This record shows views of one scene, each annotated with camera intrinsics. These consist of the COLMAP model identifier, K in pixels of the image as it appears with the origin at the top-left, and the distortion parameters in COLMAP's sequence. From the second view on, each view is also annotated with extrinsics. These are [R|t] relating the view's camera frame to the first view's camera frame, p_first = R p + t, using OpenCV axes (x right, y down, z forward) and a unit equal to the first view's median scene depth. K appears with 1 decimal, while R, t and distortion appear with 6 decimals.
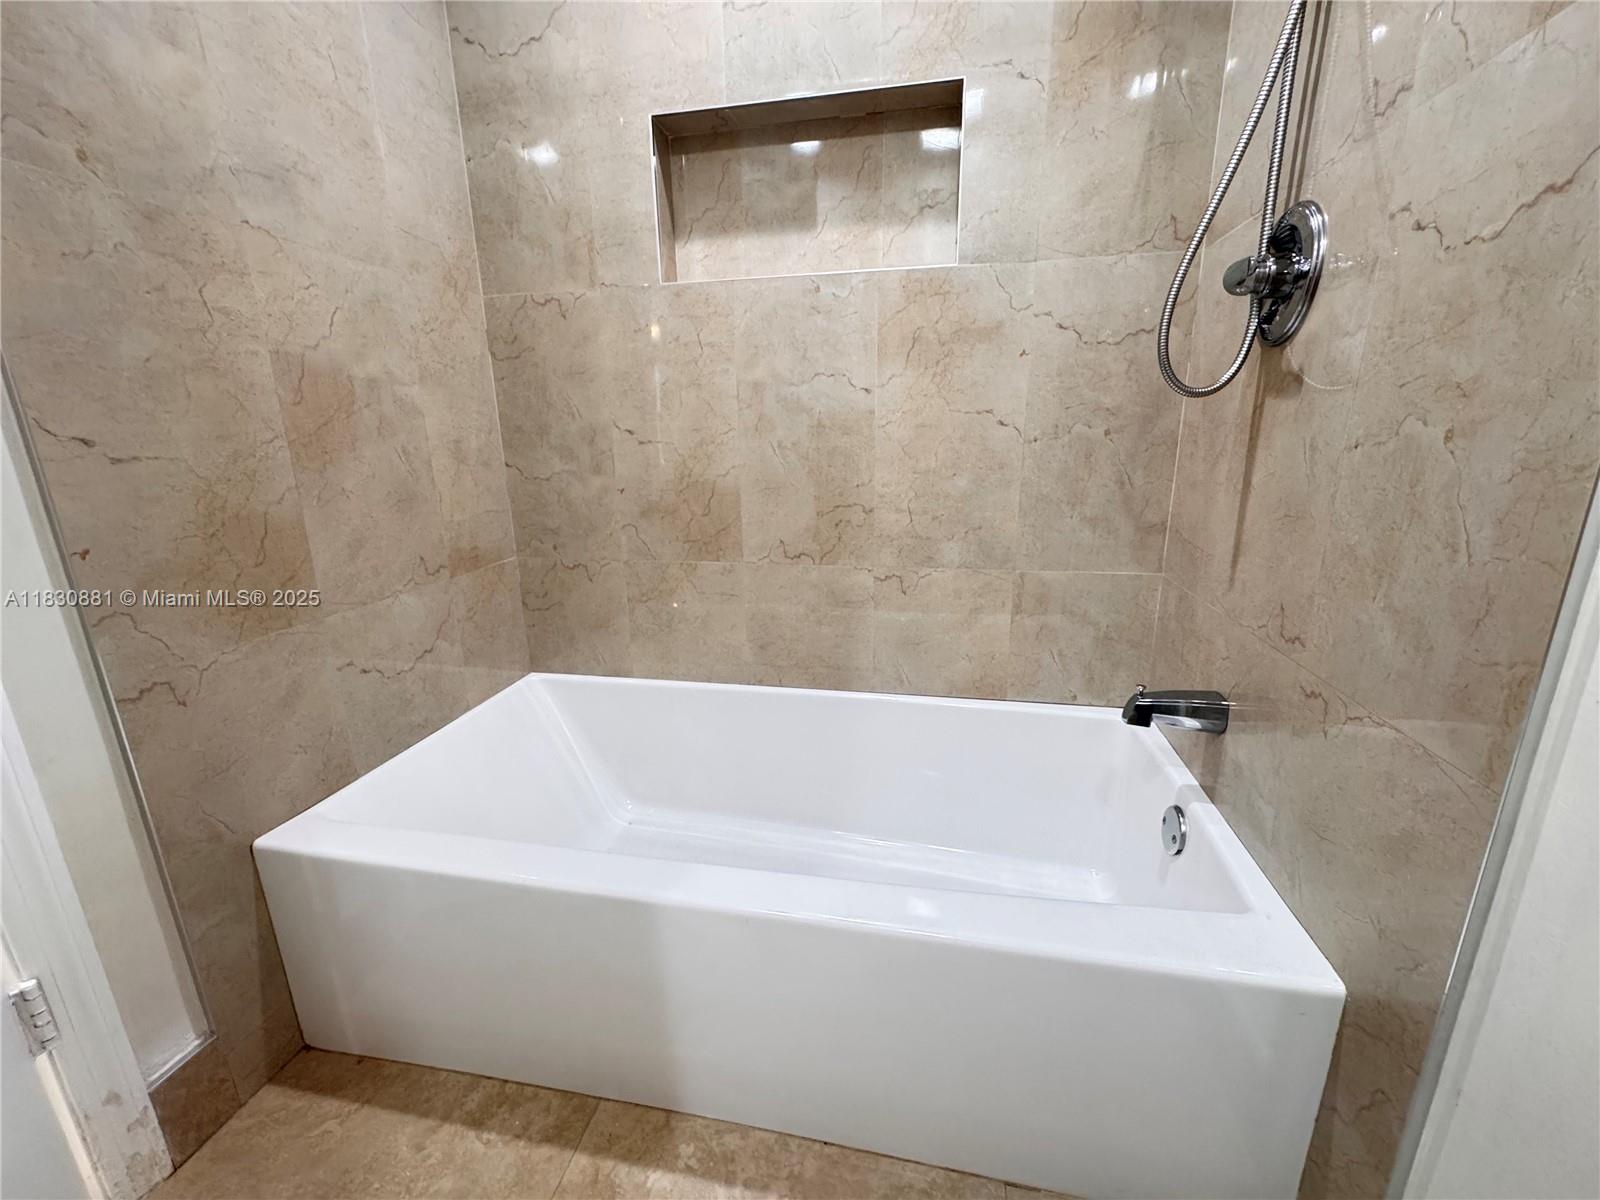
lens RADIAL K [[642.6, 0, 798.1], [0, 642.6, 598.3], [0, 0, 1]] dist [-0.002285, -0.000222]
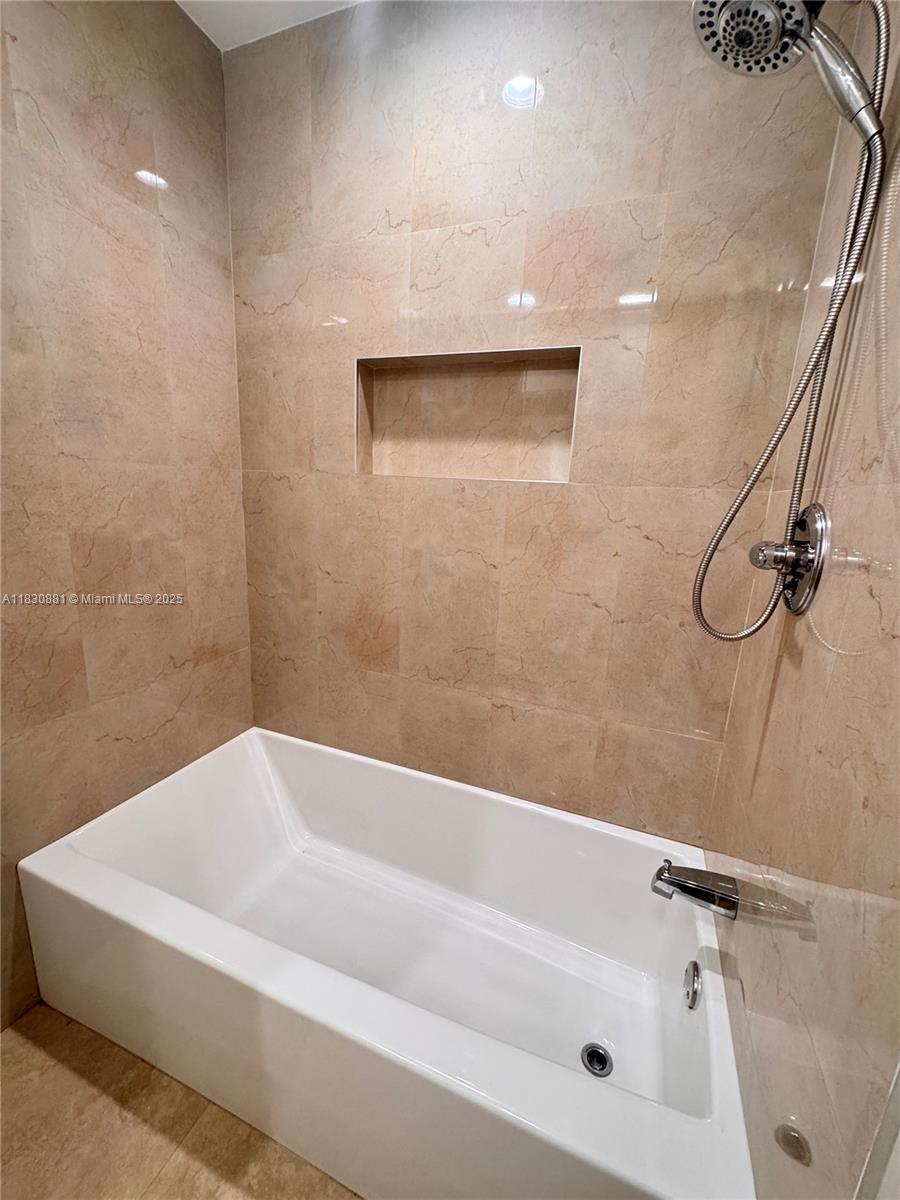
lens RADIAL K [[482.0, 0, 450.0], [0, 482.0, 600.0], [0, 0, 1]] dist [-0.002285, -0.000222]
pose [[0.982194, 0.101382, -0.158167, 0.180296], [-0.106917, 0.993905, -0.026866, -0.221769], [0.154479, 0.043299, 0.987047, 0.025147]]
